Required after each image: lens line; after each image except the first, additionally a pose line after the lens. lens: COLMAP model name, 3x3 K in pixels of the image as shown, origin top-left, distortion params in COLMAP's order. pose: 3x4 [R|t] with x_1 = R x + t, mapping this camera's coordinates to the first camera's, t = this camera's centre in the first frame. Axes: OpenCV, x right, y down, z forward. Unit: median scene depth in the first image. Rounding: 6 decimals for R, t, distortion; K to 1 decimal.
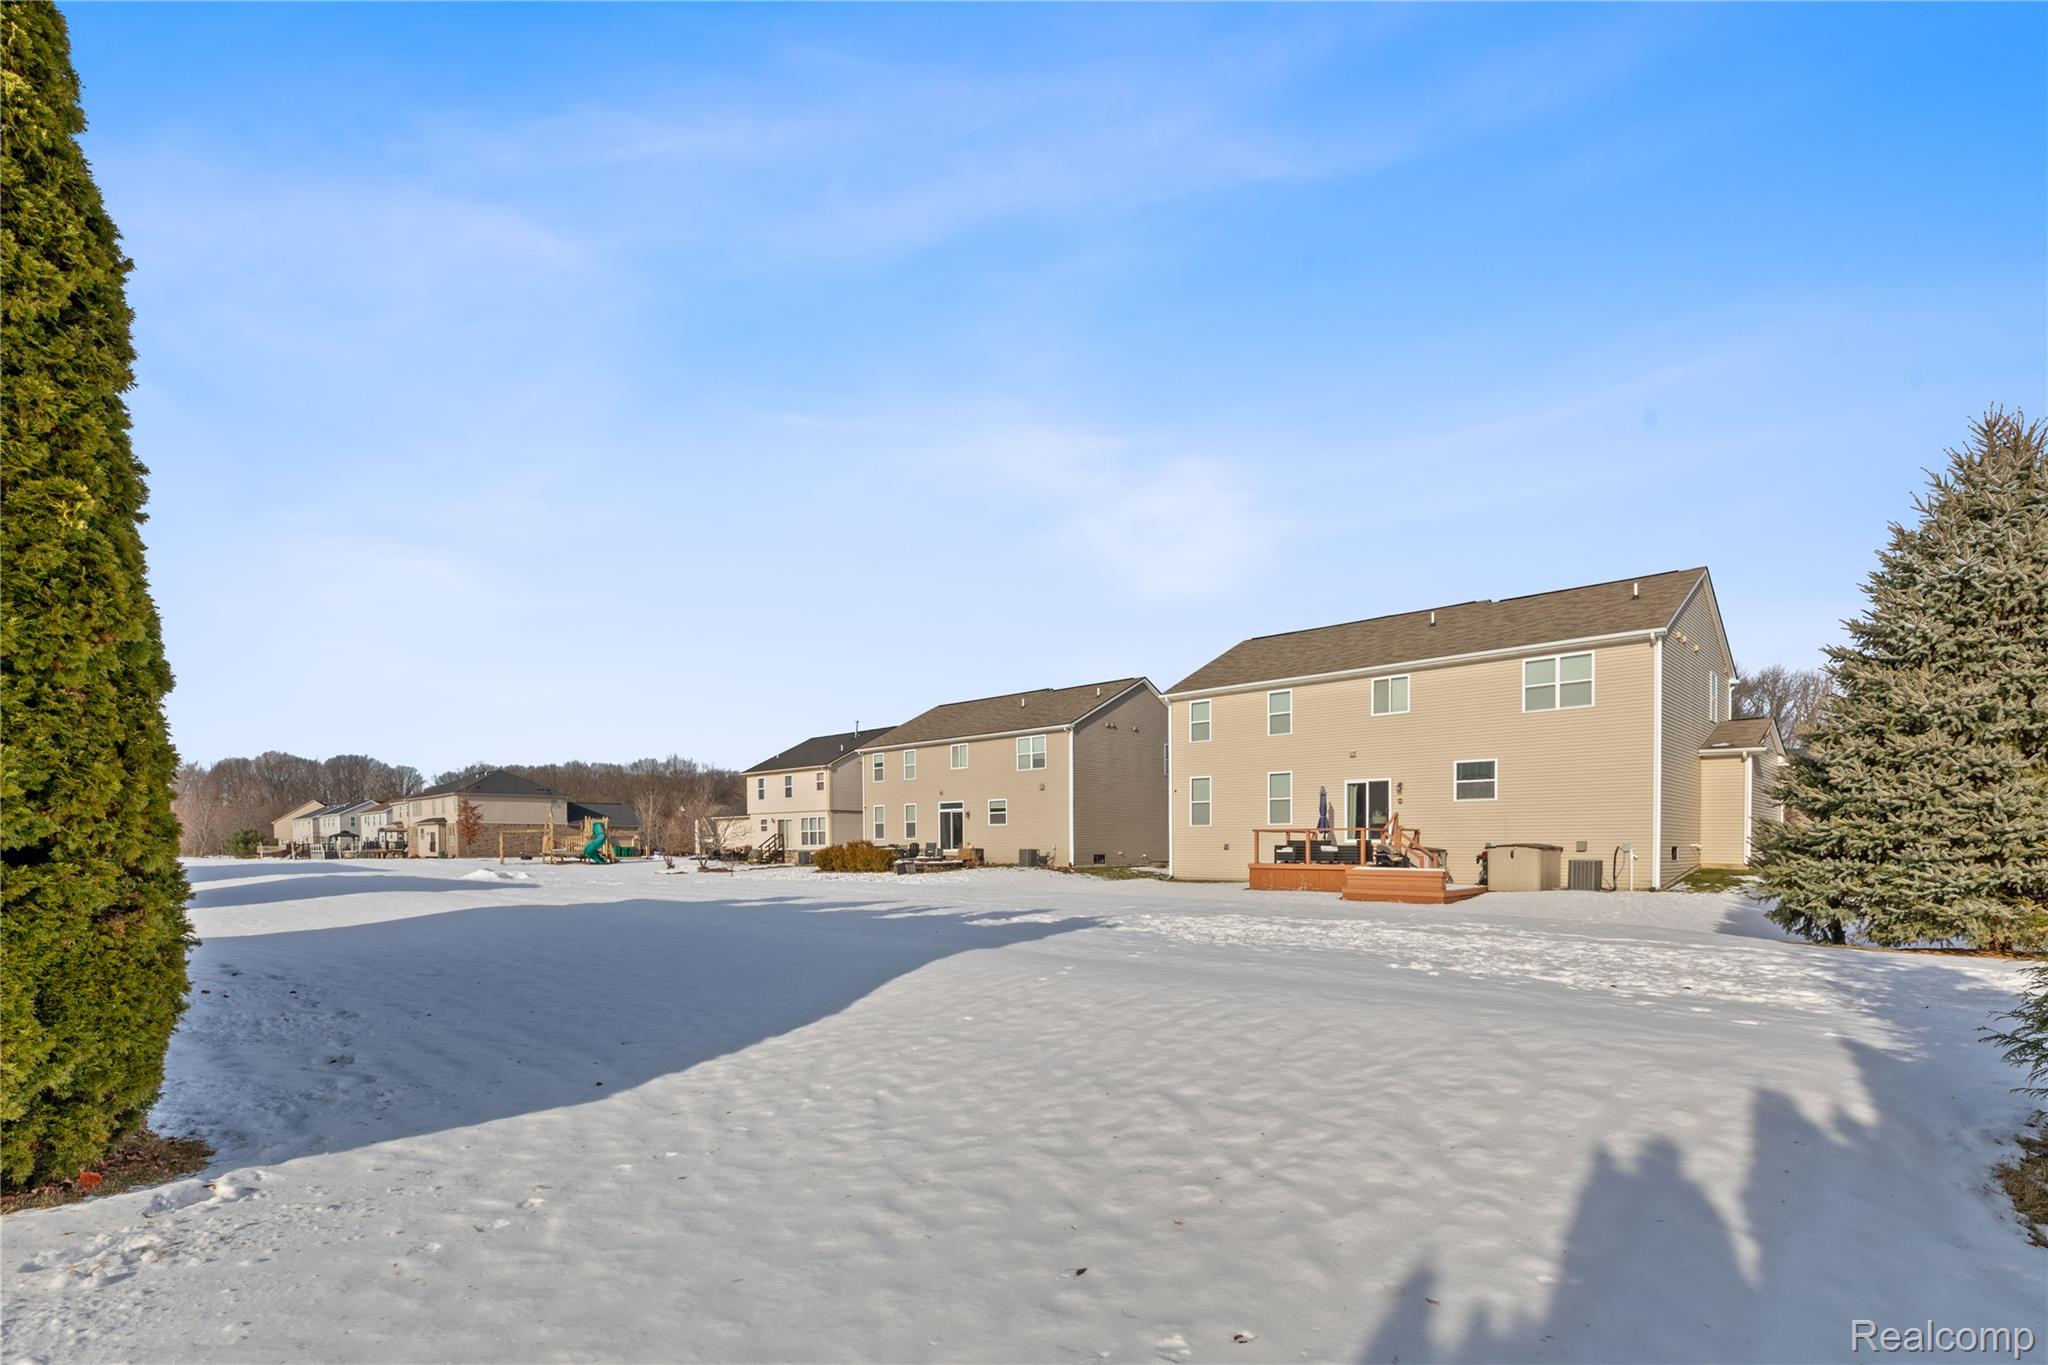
lens RADIAL K [[940.5, 0, 1024.8], [0, 940.5, 744.3], [0, 0, 1]] dist [0.003178, 0.000437]
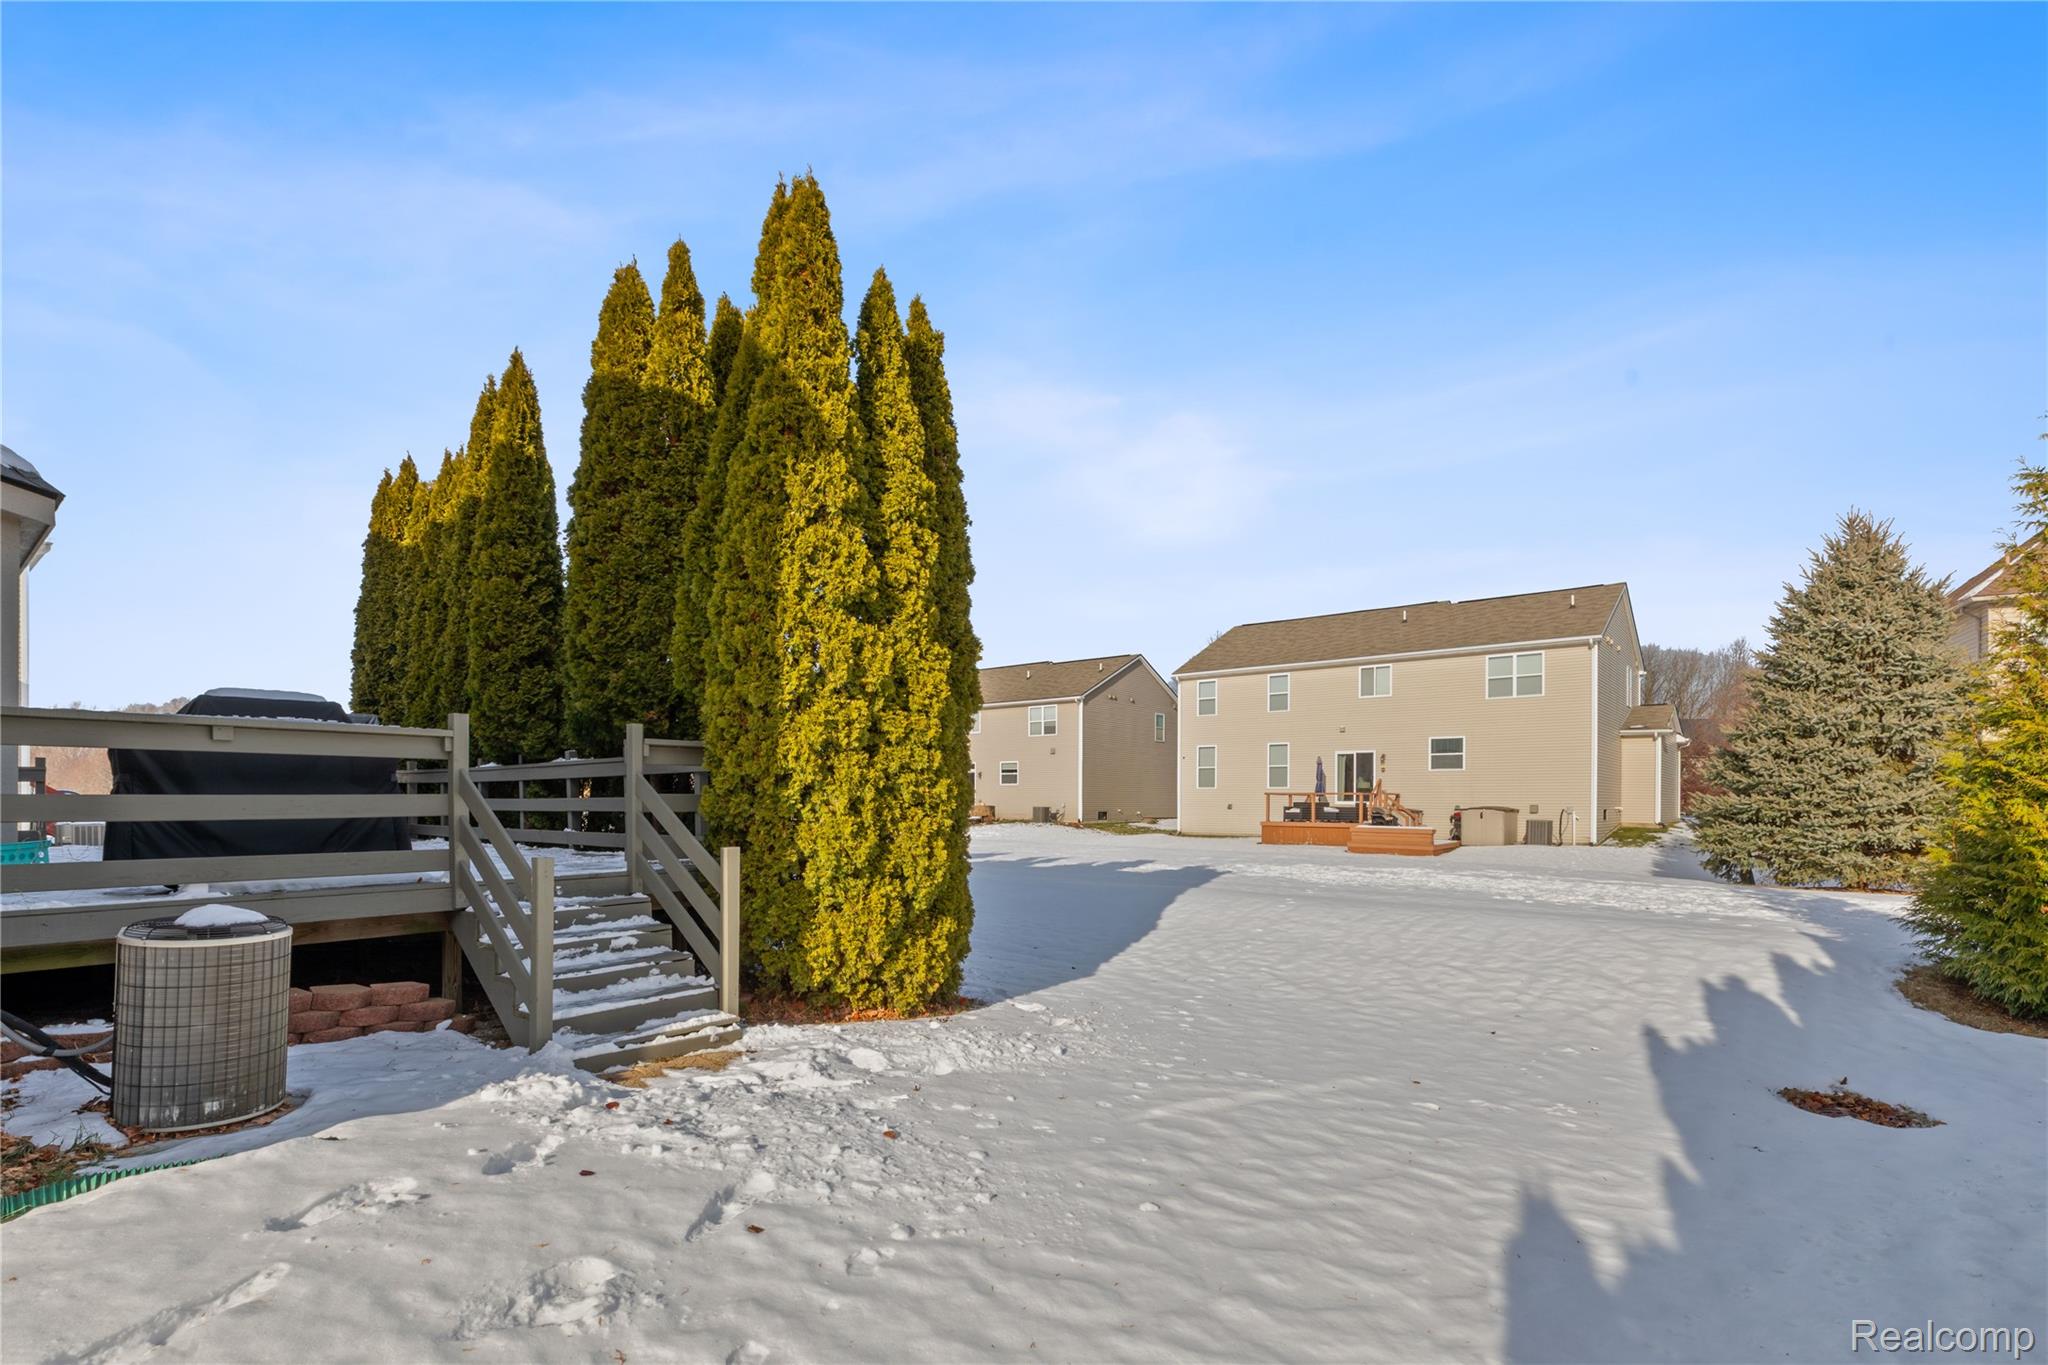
lens RADIAL K [[898.7, 0, 1024.0], [0, 898.7, 682.5], [0, 0, 1]] dist [-0.021949, 0.010148]
pose [[0.997814, 0.015606, 0.064214, -0.315688], [-0.014192, 0.999648, -0.022423, -0.044407], [-0.064542, 0.021463, 0.997684, -0.261018]]
